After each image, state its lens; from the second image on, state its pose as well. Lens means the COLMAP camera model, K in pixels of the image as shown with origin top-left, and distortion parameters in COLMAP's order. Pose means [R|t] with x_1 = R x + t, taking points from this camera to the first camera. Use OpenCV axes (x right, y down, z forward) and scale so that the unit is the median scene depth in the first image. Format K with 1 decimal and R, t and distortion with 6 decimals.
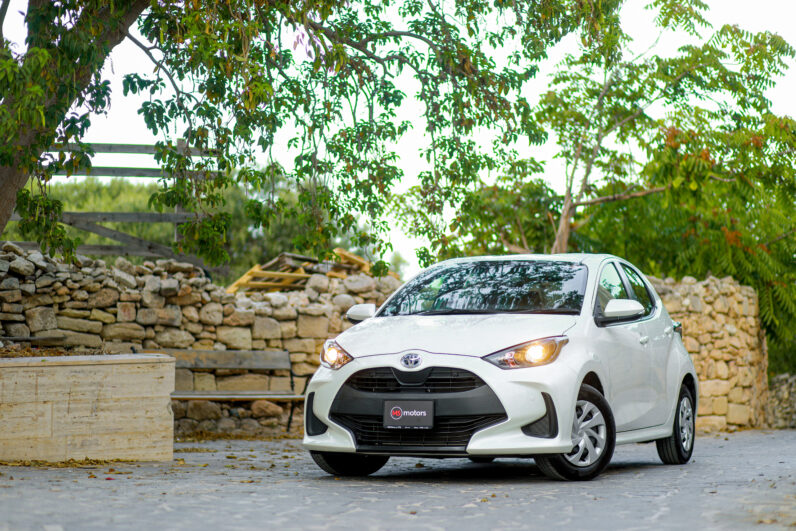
lens RADIAL K [[1874.7, 0, 398.0], [0, 1874.7, 265.5], [0, 0, 1]] dist [-0.125373, -0.587369]
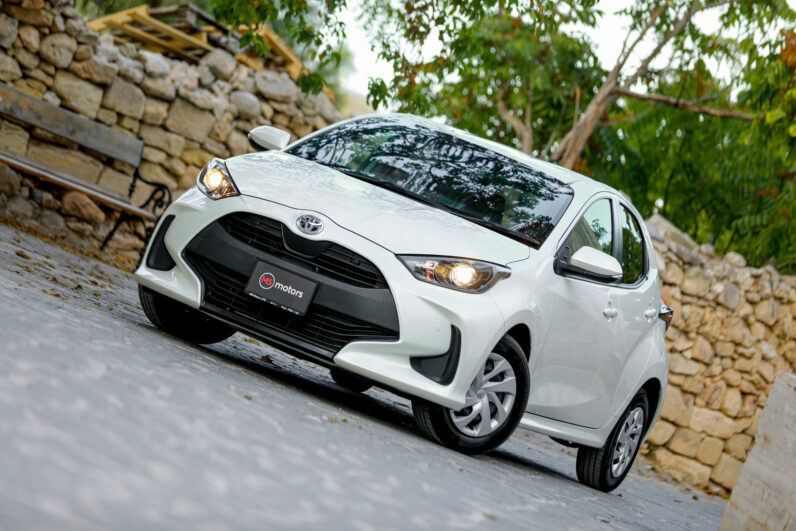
lens RADIAL K [[3315.9, 0, 398.0], [0, 3315.9, 265.5], [0, 0, 1]] dist [0.305003, 1.700809]
pose [[0.929848, 0.365590, 0.041546, -0.007561], [-0.367481, 0.928399, 0.055076, -0.017151], [-0.018436, -0.066480, 0.997617, -0.281350]]
